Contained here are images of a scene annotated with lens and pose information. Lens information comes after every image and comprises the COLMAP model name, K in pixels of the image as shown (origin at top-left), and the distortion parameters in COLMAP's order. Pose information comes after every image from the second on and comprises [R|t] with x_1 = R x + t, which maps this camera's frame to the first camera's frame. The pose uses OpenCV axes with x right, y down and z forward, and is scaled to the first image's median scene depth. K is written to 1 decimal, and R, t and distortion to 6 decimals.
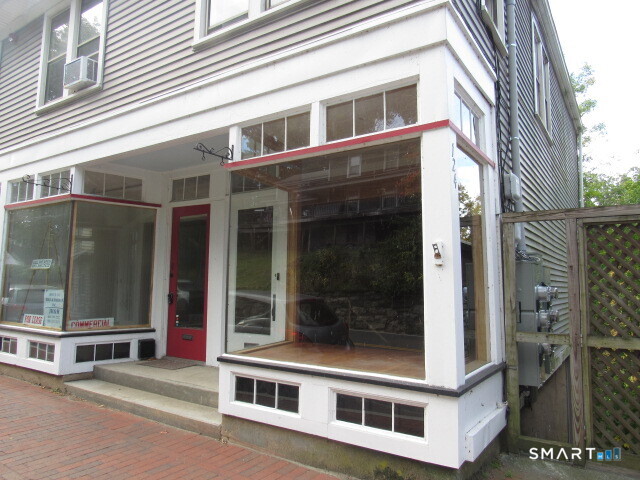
lens RADIAL K [[458.8, 0, 320.0], [0, 458.8, 240.0], [0, 0, 1]] dist [-0.025807, 0.006018]
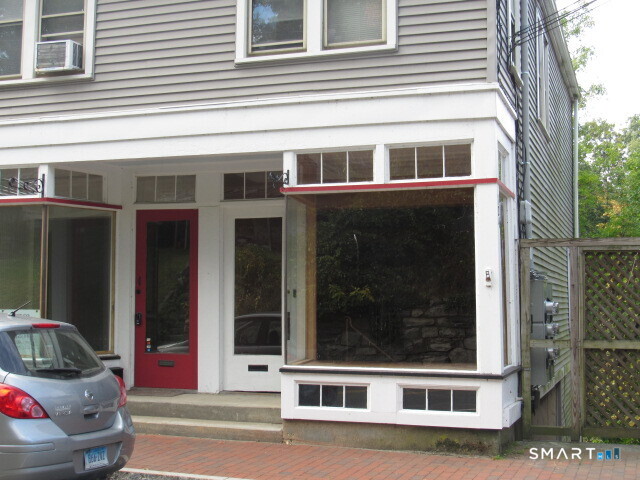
lens RADIAL K [[945.9, 0, 320.0], [0, 945.9, 240.0], [0, 0, 1]] dist [-0.048617, -0.127360]
pose [[0.964809, 0.009872, 0.262768, -0.737499], [-0.018313, 0.999391, 0.029691, -0.119979], [-0.262315, -0.033458, 0.964402, -1.204615]]
